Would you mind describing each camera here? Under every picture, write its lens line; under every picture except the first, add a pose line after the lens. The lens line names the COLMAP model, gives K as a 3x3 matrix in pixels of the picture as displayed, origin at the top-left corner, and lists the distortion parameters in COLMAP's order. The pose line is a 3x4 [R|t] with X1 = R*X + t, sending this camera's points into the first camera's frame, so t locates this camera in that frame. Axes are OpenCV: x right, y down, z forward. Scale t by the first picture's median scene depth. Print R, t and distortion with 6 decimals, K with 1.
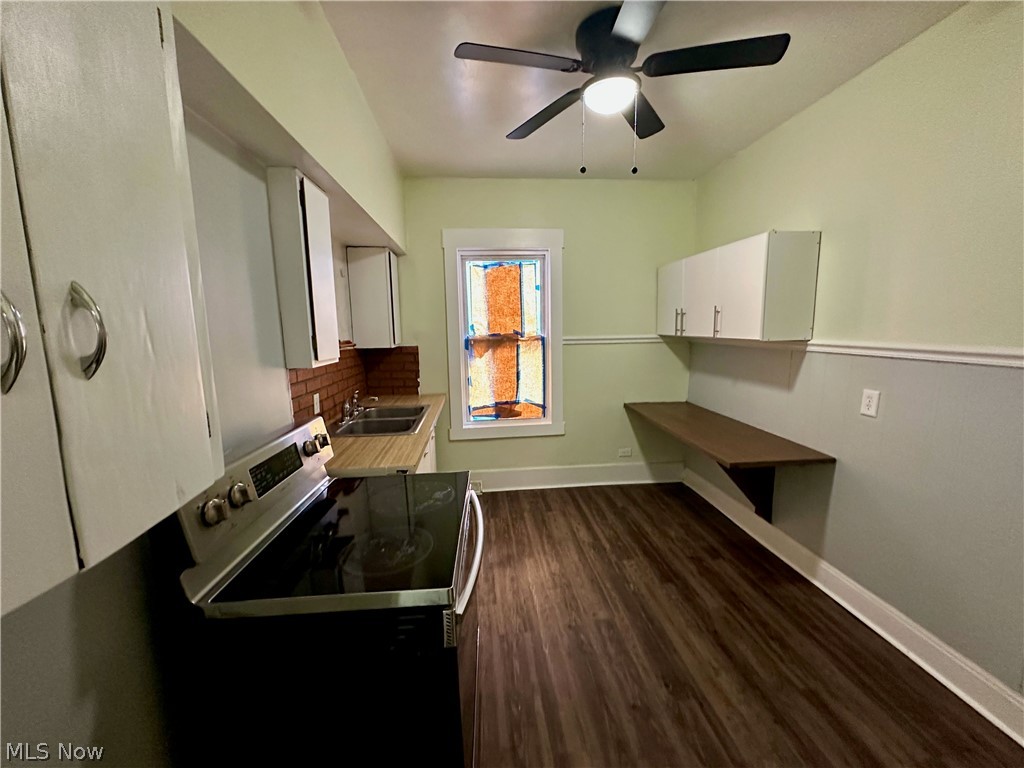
lens RADIAL K [[407.6, 0, 513.3], [0, 407.6, 383.0], [0, 0, 1]] dist [-0.002367, 0.000297]
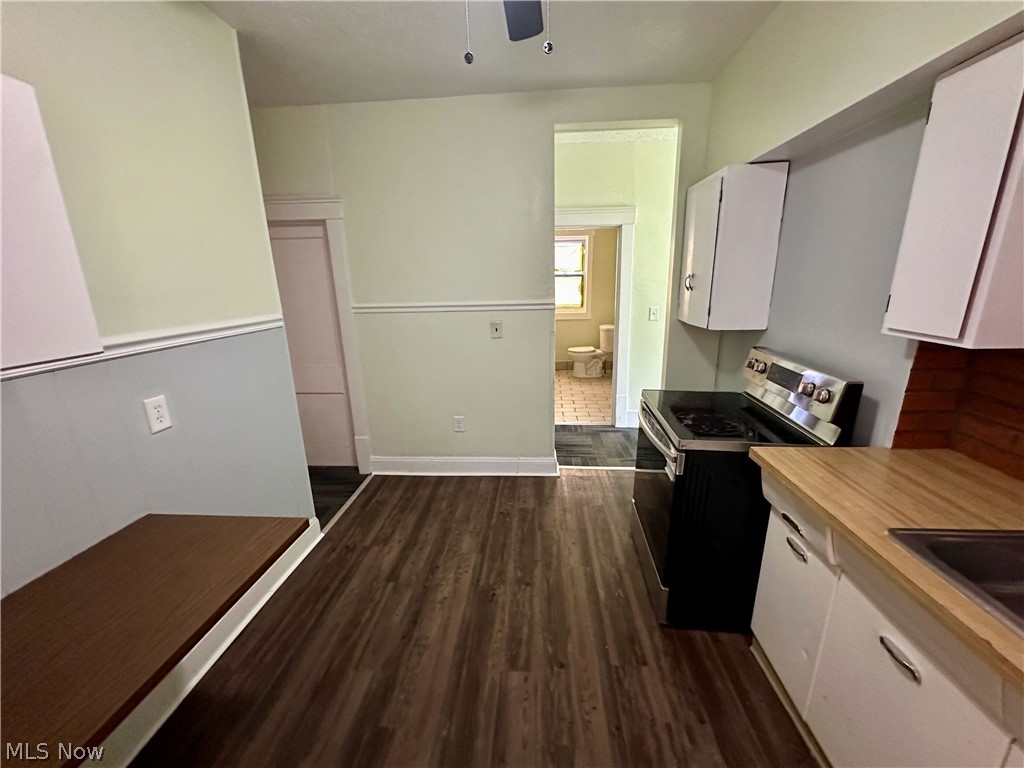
lens RADIAL K [[407.6, 0, 513.3], [0, 407.6, 383.0], [0, 0, 1]] dist [-0.002367, 0.000297]
pose [[-0.987593, -0.003110, 0.157004, 0.061051], [0.057732, 0.922595, 0.381426, -0.140091], [-0.146038, 0.385758, -0.910969, 0.868974]]
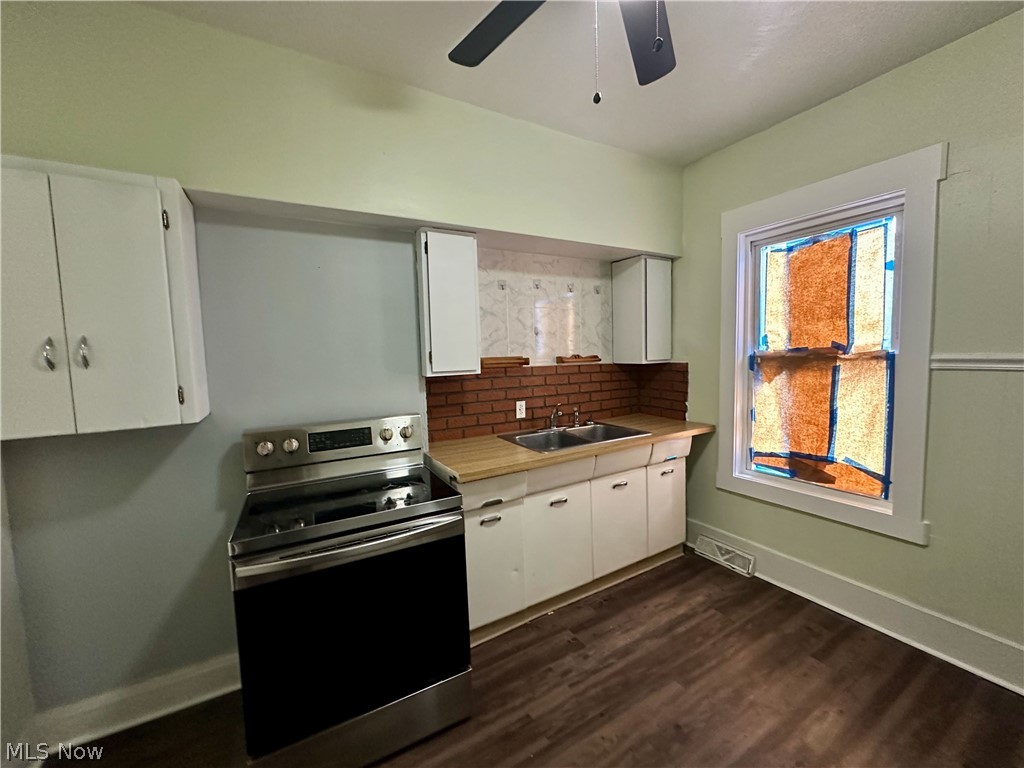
lens RADIAL K [[407.6, 0, 513.3], [0, 407.6, 383.0], [0, 0, 1]] dist [-0.002367, 0.000297]
pose [[0.430838, 0.075983, -0.899225, 0.354448], [-0.103690, 0.994018, 0.034313, -0.040271], [0.896453, 0.078458, 0.436139, 0.309885]]
